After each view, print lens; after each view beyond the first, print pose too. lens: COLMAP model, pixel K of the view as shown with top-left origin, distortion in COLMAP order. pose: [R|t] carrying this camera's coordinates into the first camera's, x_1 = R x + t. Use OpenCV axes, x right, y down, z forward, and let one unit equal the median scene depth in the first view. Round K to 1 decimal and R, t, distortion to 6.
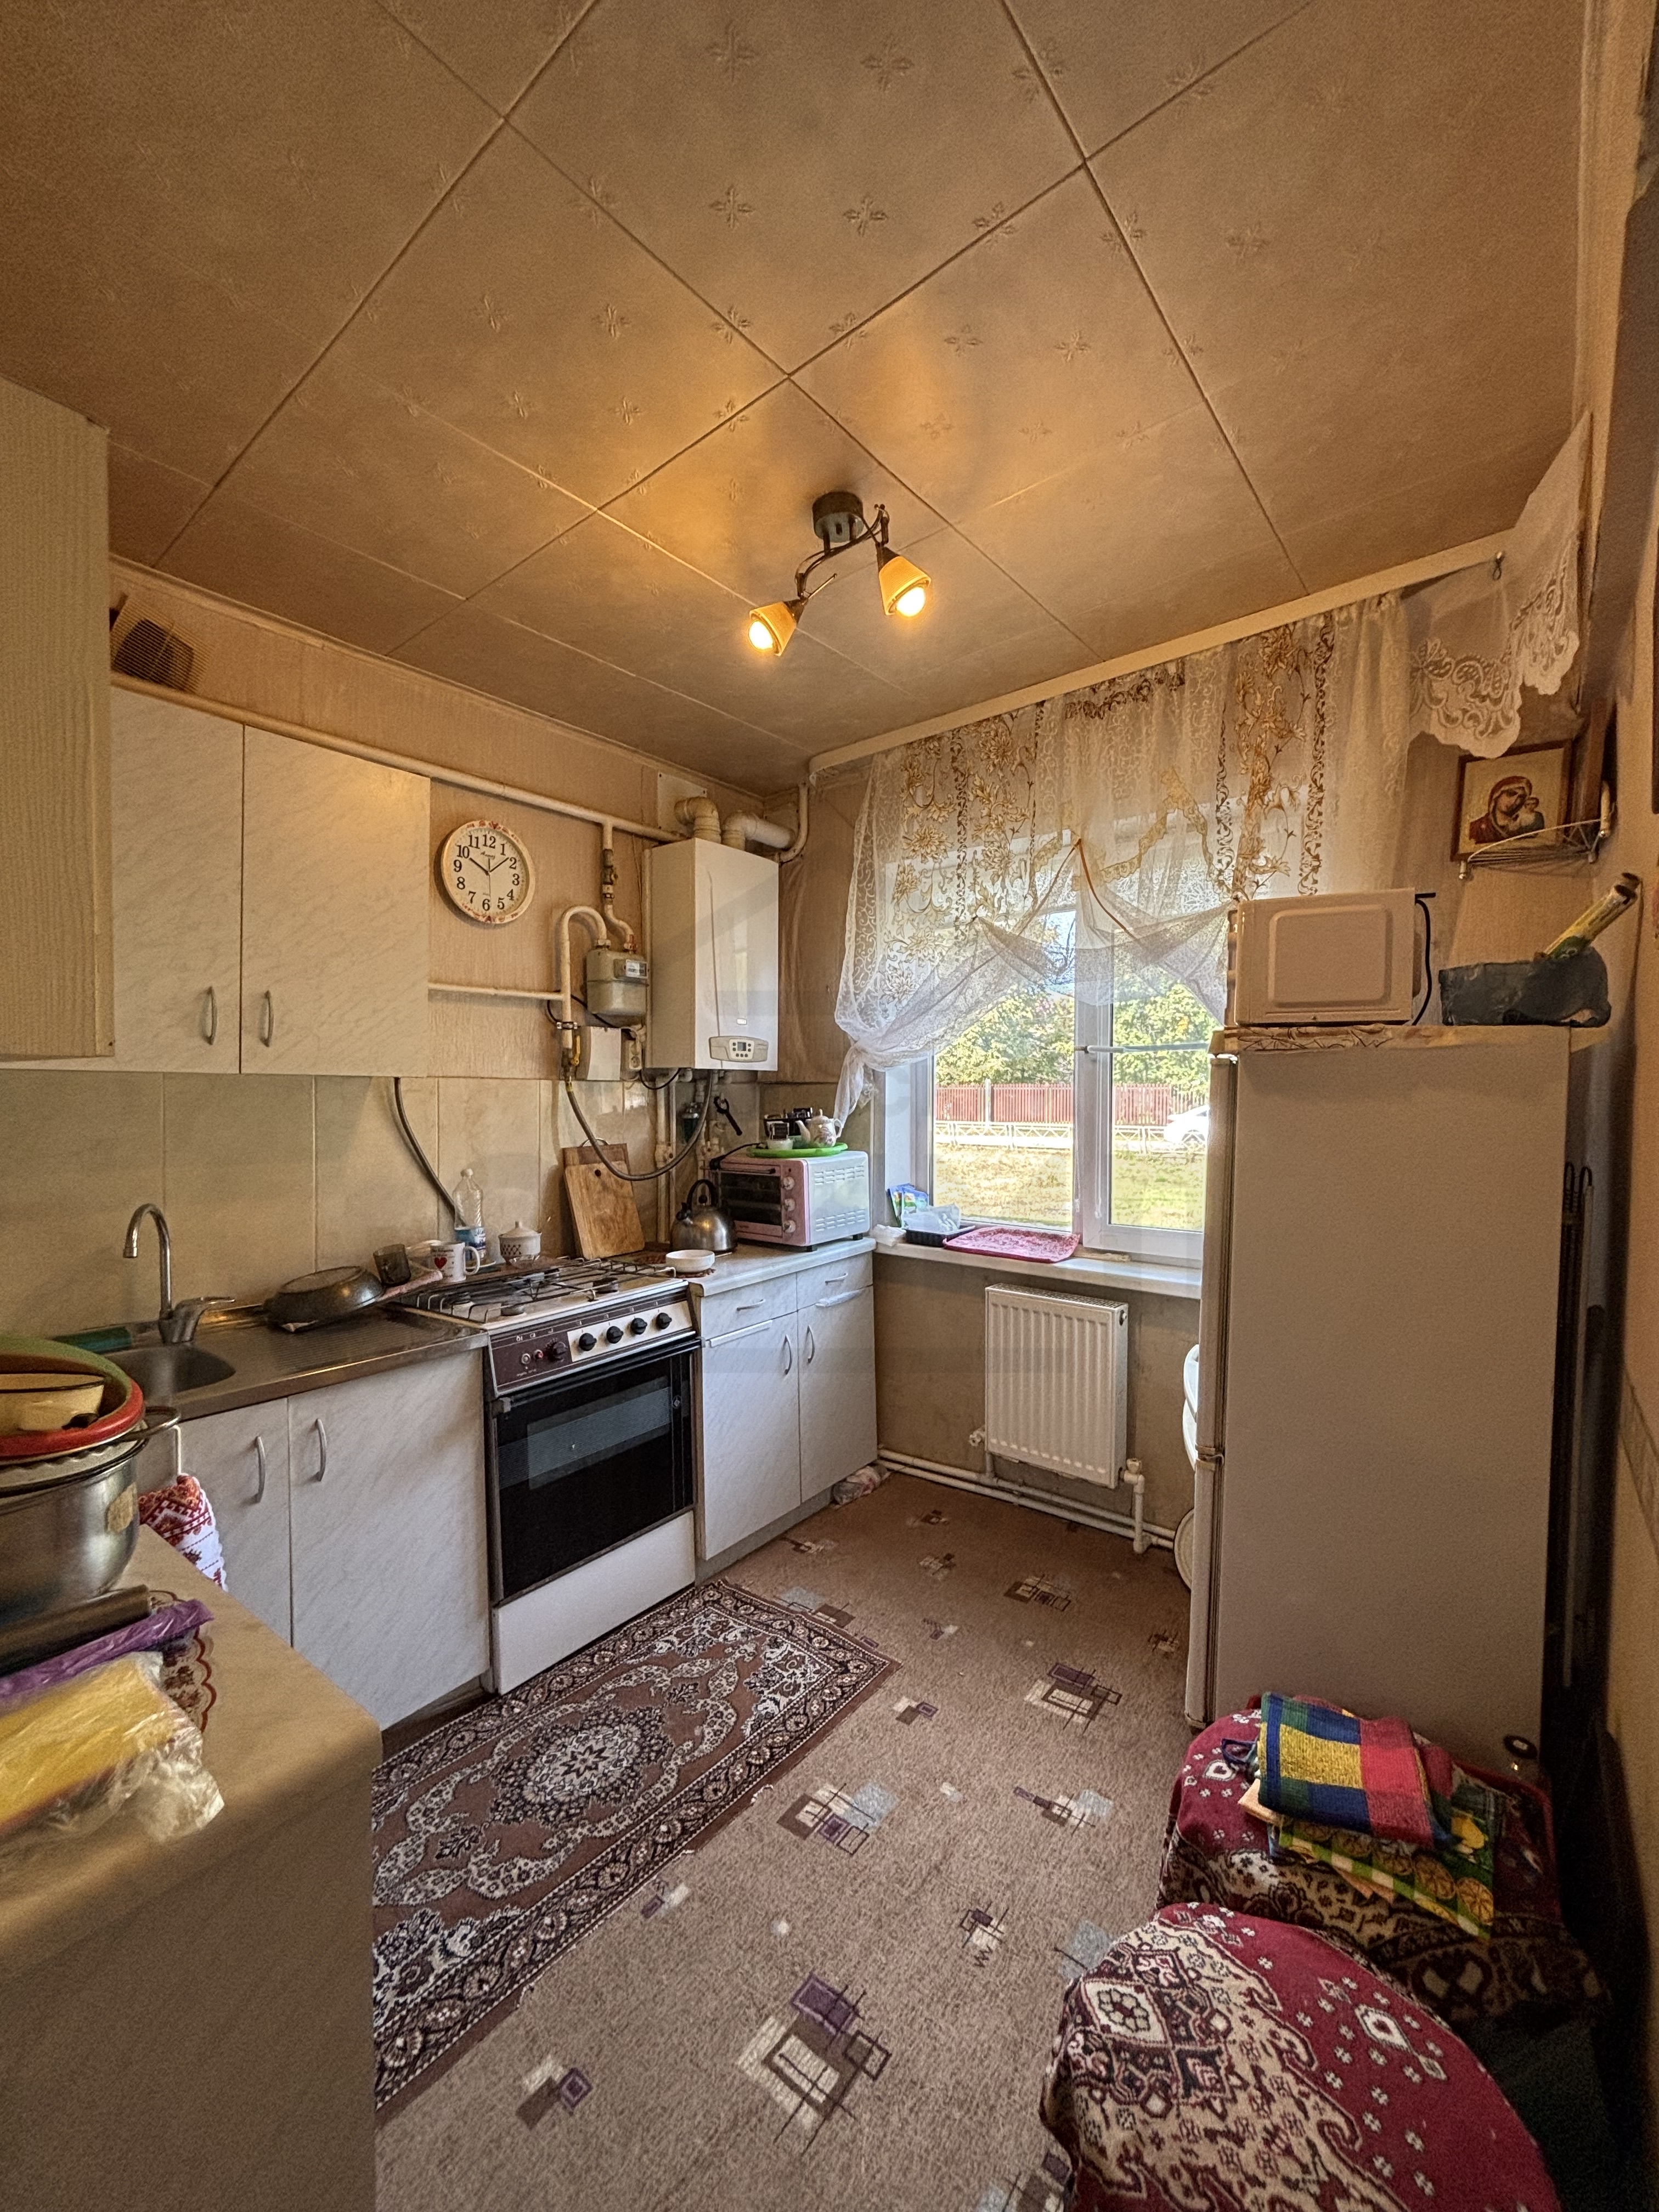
lens RADIAL K [[895.1, 0, 832.5], [0, 895.1, 1106.4], [0, 0, 1]] dist [-0.002512, 0.001431]
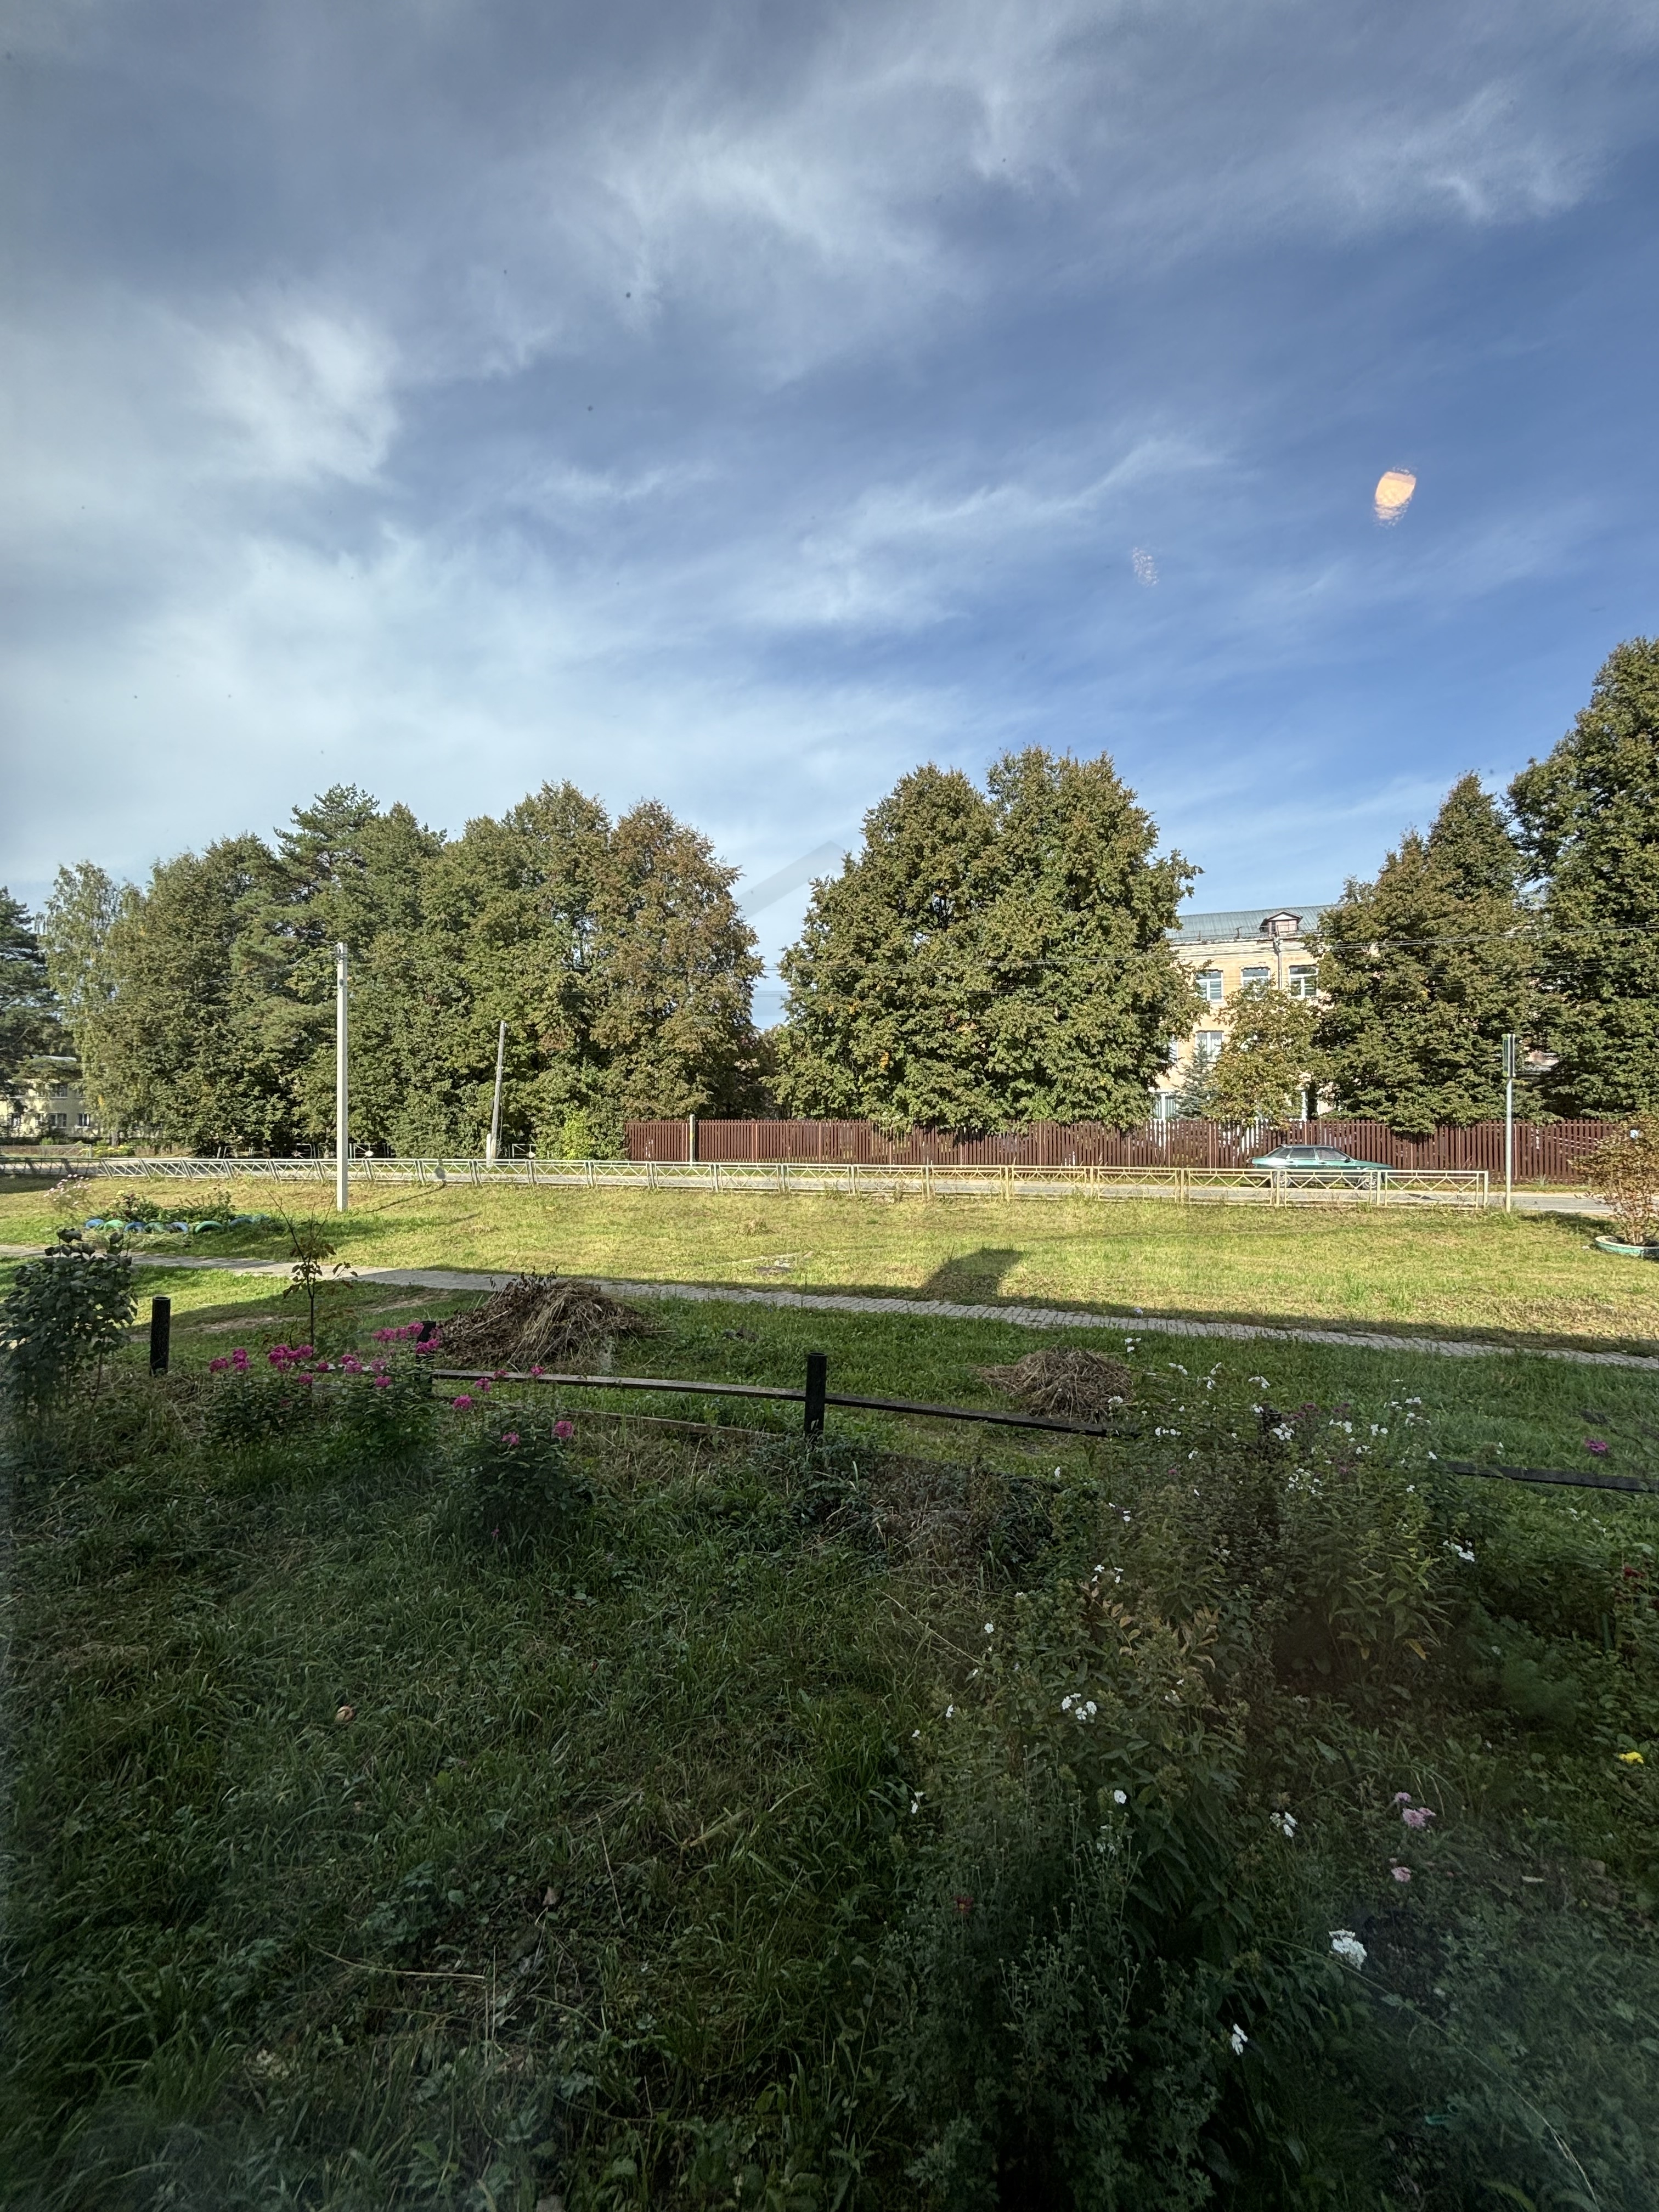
lens RADIAL K [[895.1, 0, 832.3], [0, 895.1, 1107.5], [0, 0, 1]] dist [-0.002512, 0.001431]
pose [[0.947188, 0.004354, 0.320649, 0.218188], [0.007732, 0.999307, -0.036408, -0.035778], [-0.320585, 0.036964, 0.946498, 1.123810]]
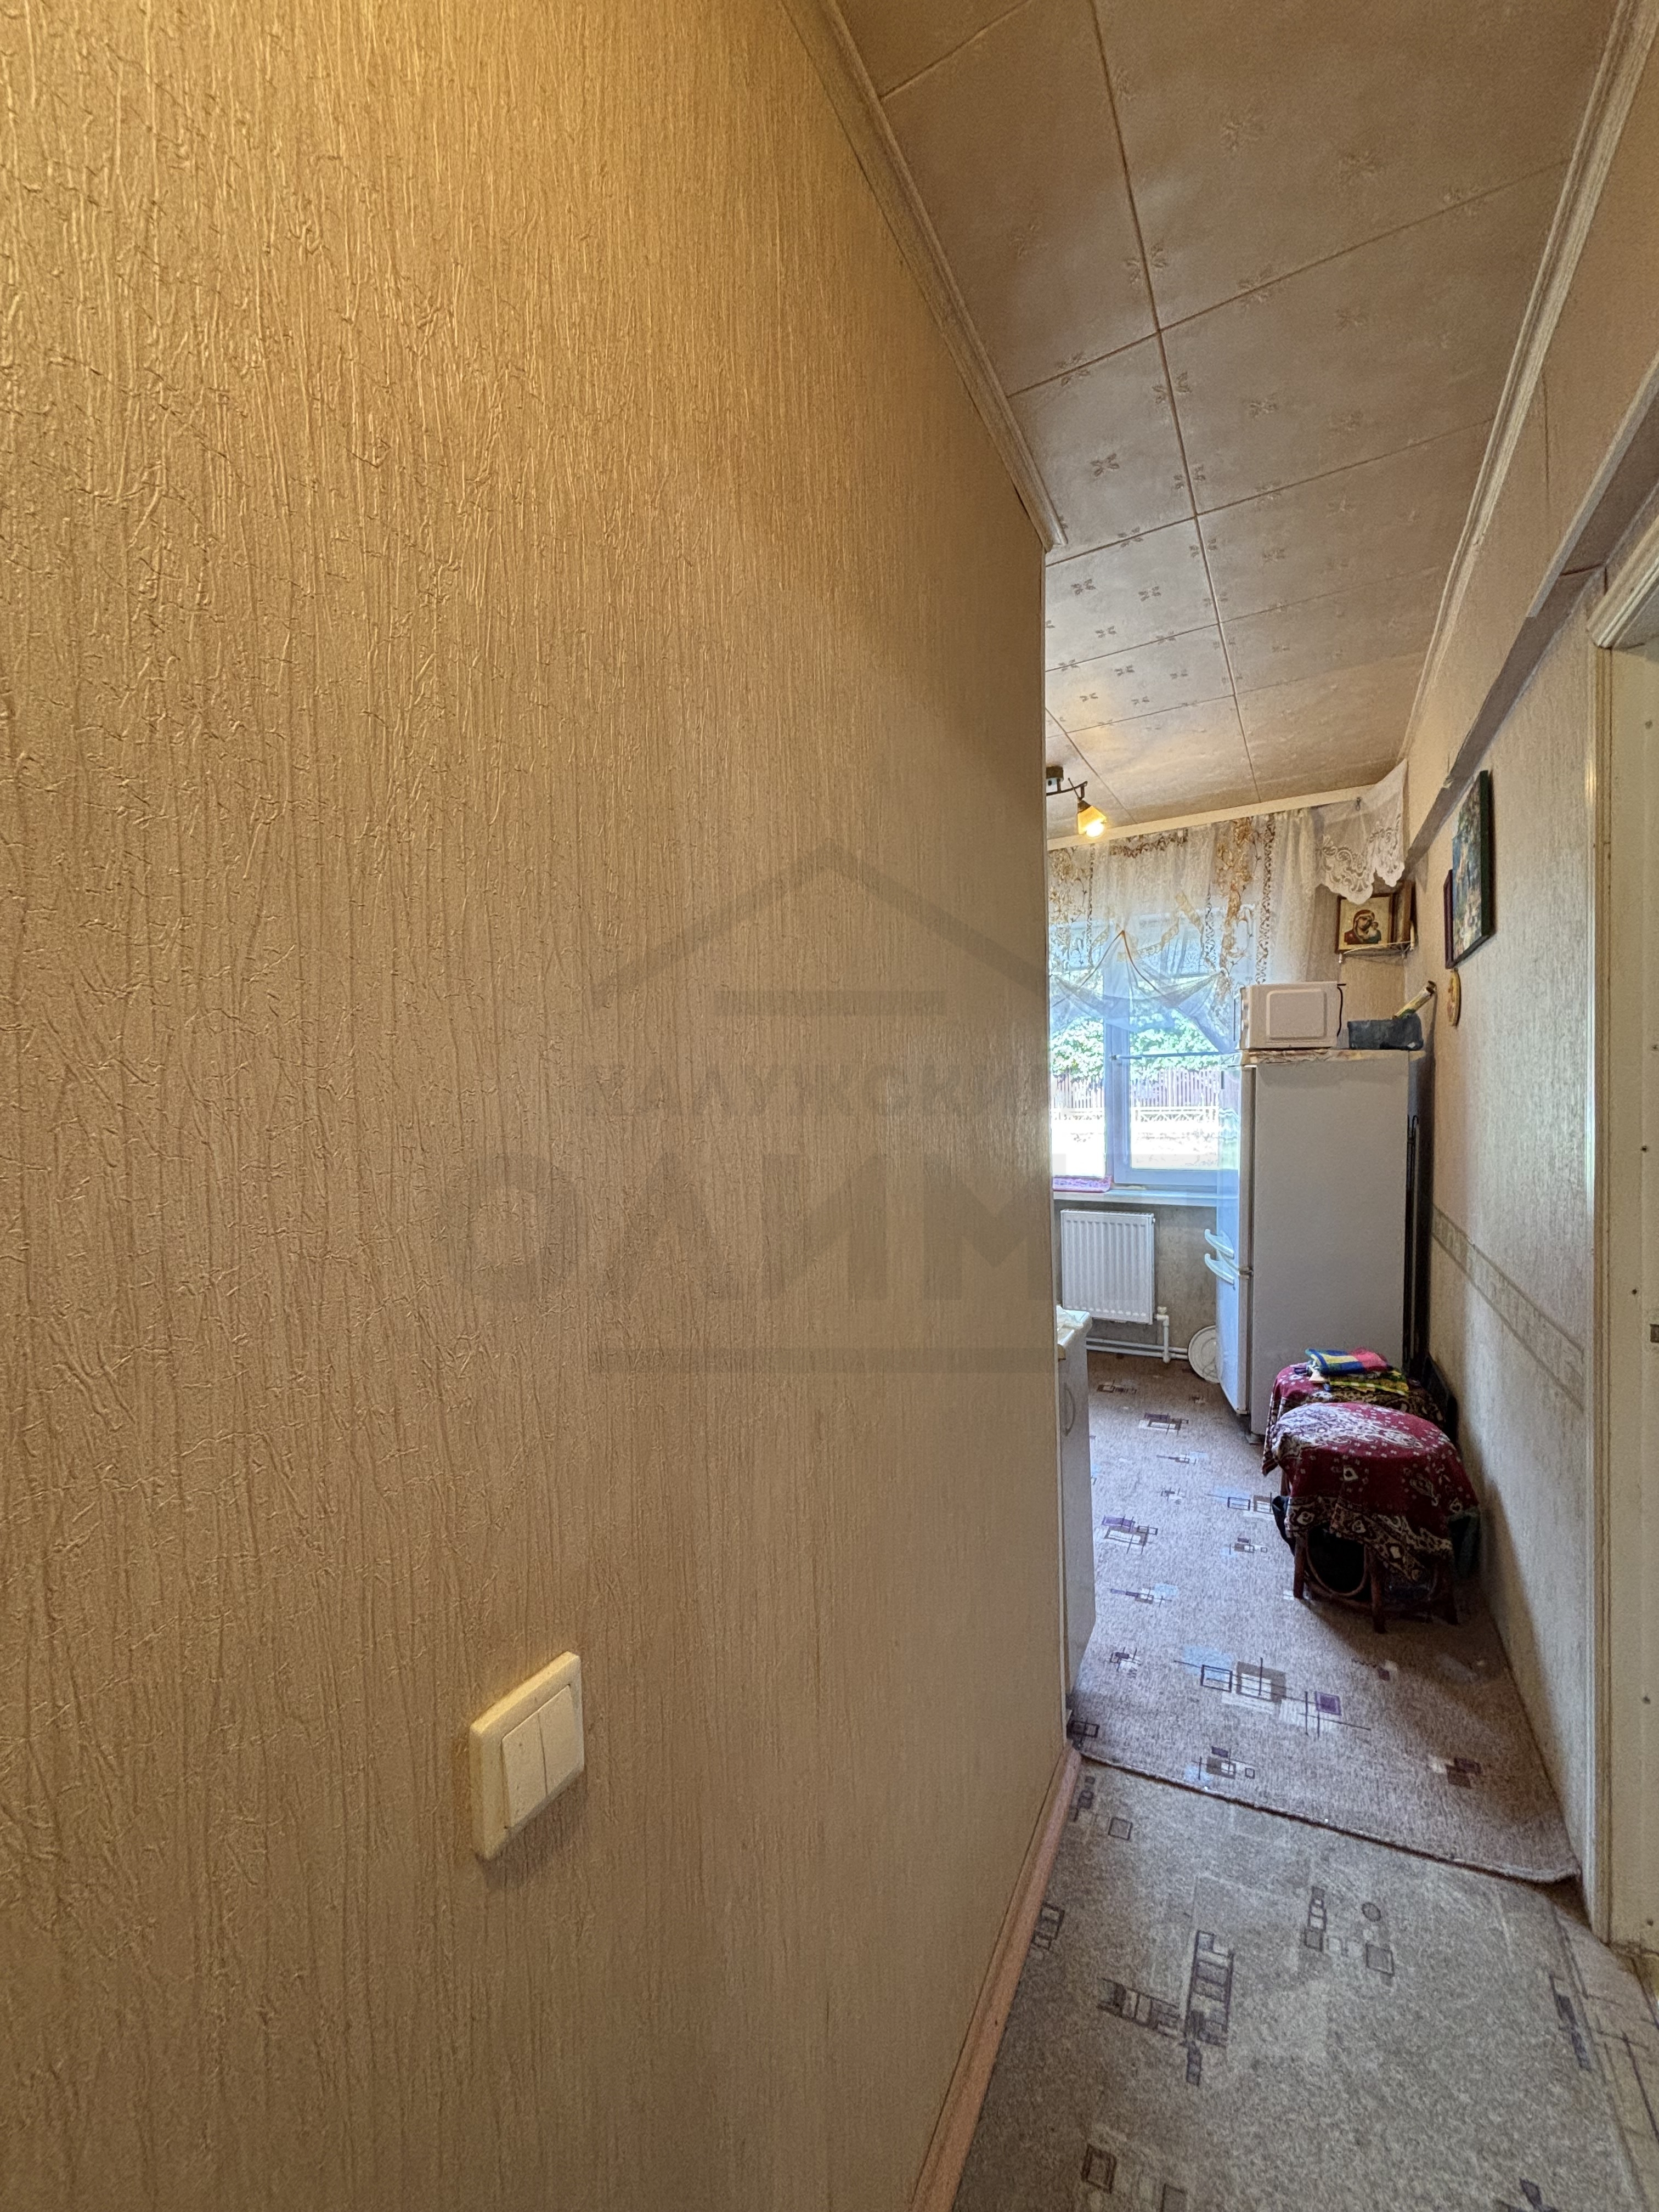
lens RADIAL K [[895.1, 0, 838.8], [0, 895.1, 1106.9], [0, 0, 1]] dist [-0.002512, 0.001431]
pose [[0.981797, -0.031229, 0.187348, -0.571929], [0.029297, 0.999485, 0.013070, -0.013739], [-0.187659, -0.007344, 0.982207, -0.529140]]
